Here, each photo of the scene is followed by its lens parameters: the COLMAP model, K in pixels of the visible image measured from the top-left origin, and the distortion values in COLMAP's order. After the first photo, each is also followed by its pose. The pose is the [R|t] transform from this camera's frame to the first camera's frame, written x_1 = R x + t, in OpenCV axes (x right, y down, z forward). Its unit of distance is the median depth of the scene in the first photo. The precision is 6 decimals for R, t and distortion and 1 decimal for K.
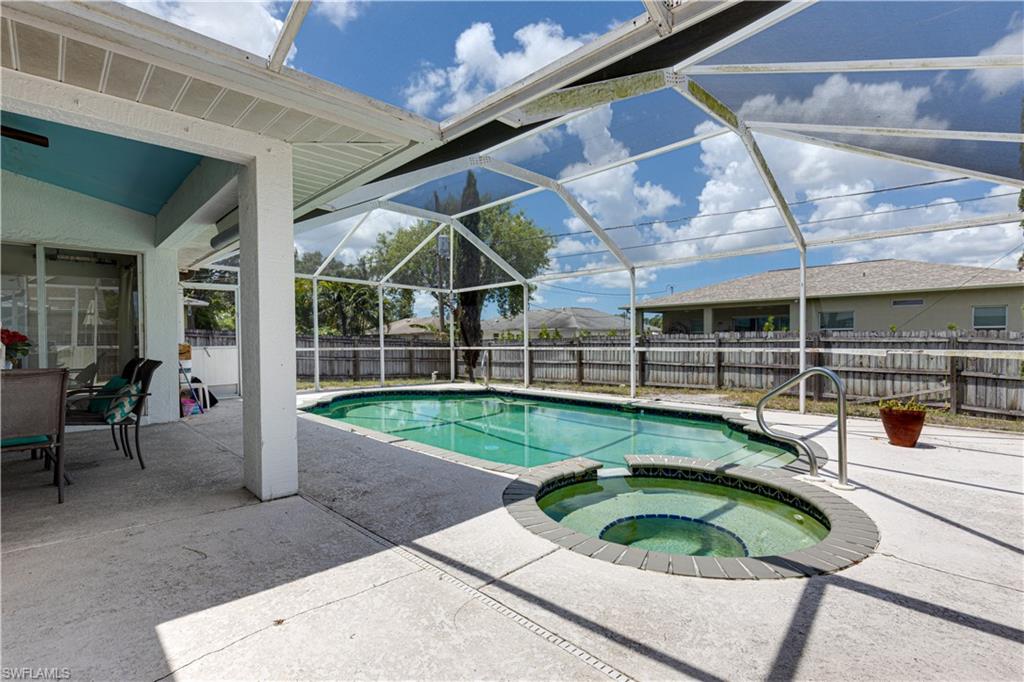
lens RADIAL K [[476.5, 0, 516.1], [0, 476.5, 342.5], [0, 0, 1]] dist [0.001680, -0.000087]
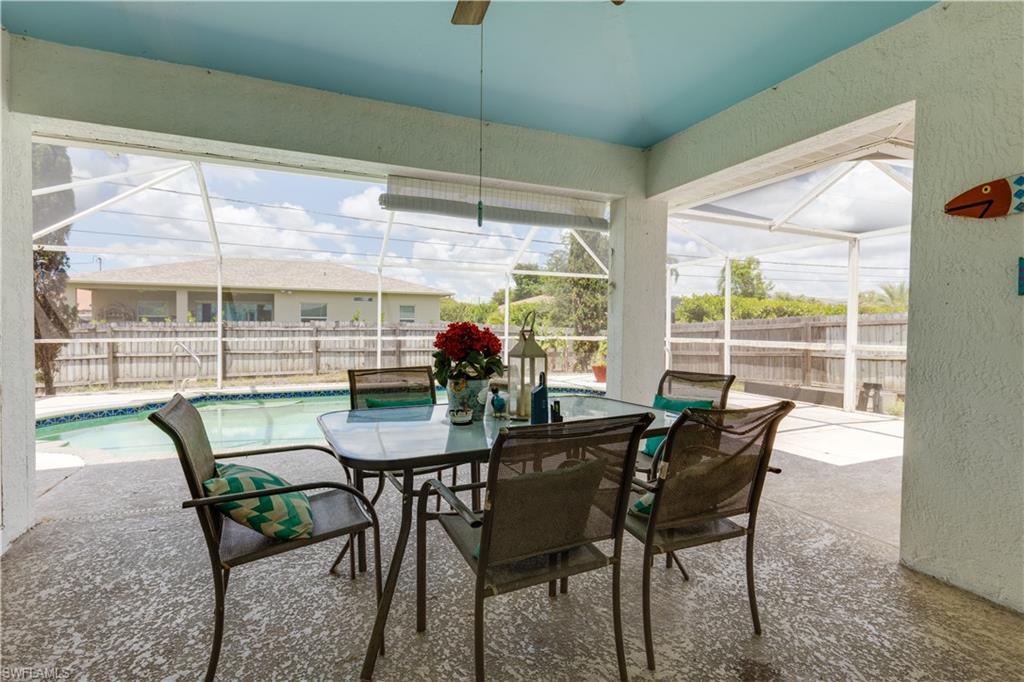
lens RADIAL K [[476.5, 0, 509.4], [0, 476.5, 330.3], [0, 0, 1]] dist [0.001680, -0.000087]
pose [[0.363520, -0.003745, 0.931579, -0.449502], [-0.004148, 0.999976, 0.005639, -0.009014], [-0.931577, -0.005914, 0.363495, 0.190179]]
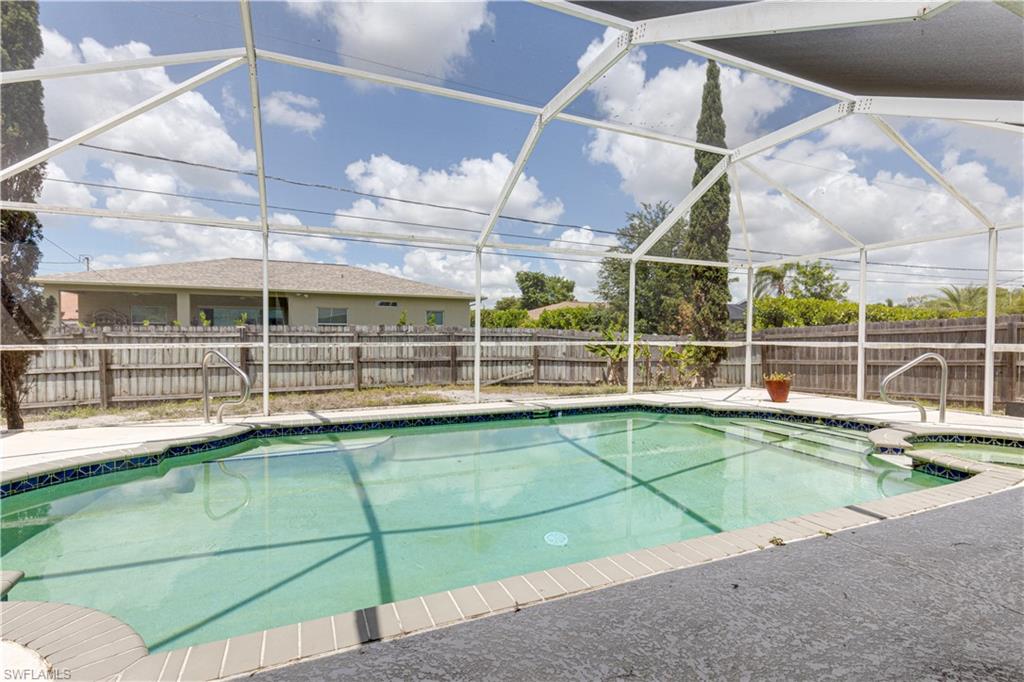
lens RADIAL K [[476.5, 0, 521.5], [0, 476.5, 344.3], [0, 0, 1]] dist [0.001680, -0.000087]
pose [[0.337214, -0.013691, 0.941329, -0.332512], [-0.001854, 0.999883, 0.015207, 0.000569], [-0.941426, -0.006873, 0.337149, 0.411791]]
